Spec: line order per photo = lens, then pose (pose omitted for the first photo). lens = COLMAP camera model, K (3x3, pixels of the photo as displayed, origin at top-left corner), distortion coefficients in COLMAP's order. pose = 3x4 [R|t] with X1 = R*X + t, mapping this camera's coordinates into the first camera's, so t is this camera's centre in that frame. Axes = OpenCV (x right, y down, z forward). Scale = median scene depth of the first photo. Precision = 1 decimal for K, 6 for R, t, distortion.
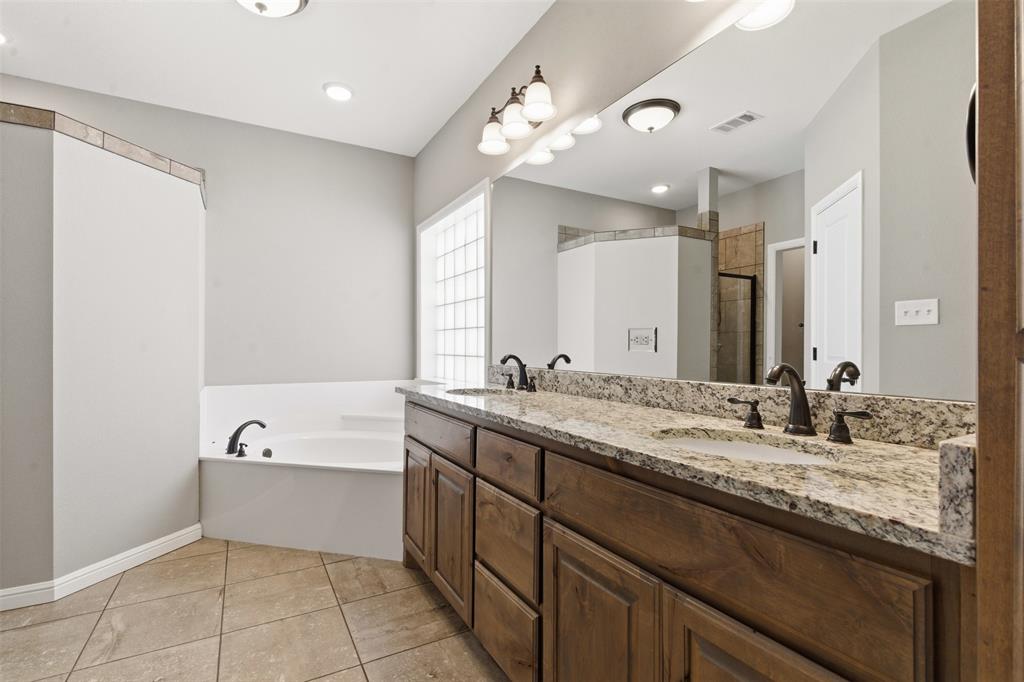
lens RADIAL K [[466.4, 0, 485.1], [0, 466.4, 335.1], [0, 0, 1]] dist [0.009549, -0.004220]
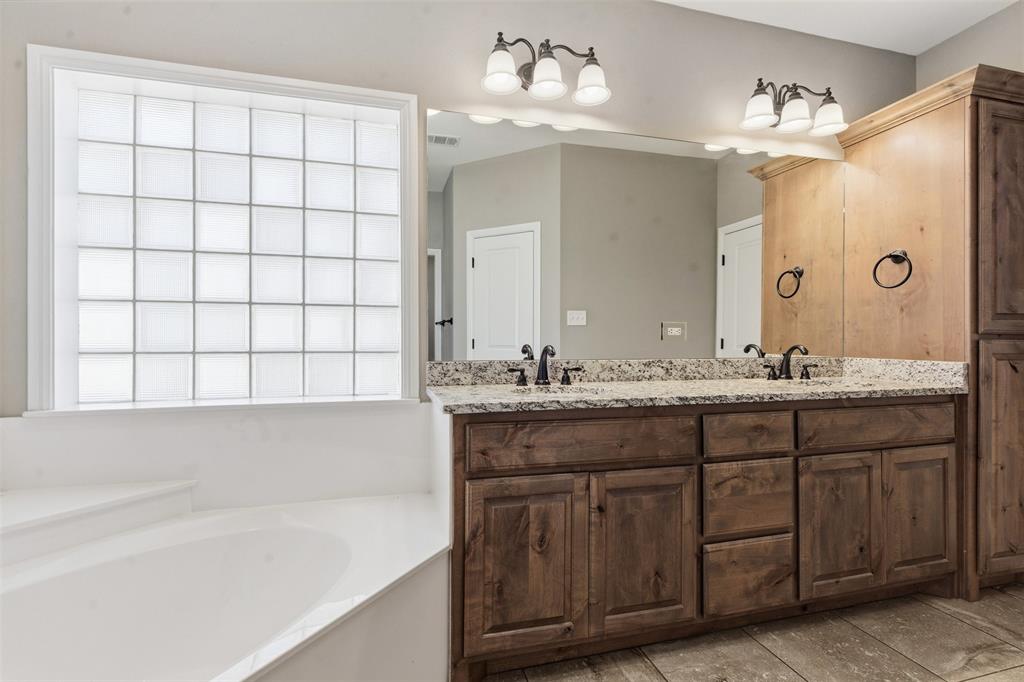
lens RADIAL K [[466.4, 0, 504.7], [0, 466.4, 338.6], [0, 0, 1]] dist [0.009549, -0.004220]
pose [[0.220238, 0.002225, 0.975444, -1.163356], [-0.023877, 0.999710, 0.003110, 0.040687], [-0.975154, -0.023975, 0.220227, 1.269932]]
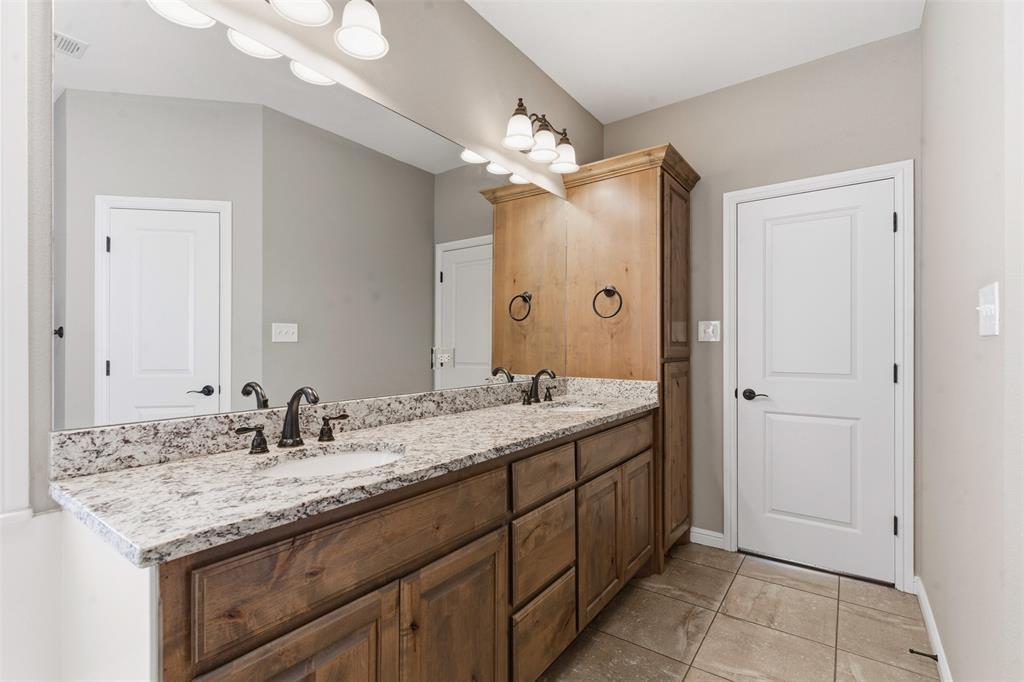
lens RADIAL K [[466.4, 0, 506.3], [0, 466.4, 344.4], [0, 0, 1]] dist [0.009549, -0.004220]
pose [[-0.442429, 0.004282, 0.896793, -0.832129], [-0.019619, 0.999703, -0.014452, -0.011851], [-0.896589, -0.023988, -0.442213, 1.478698]]
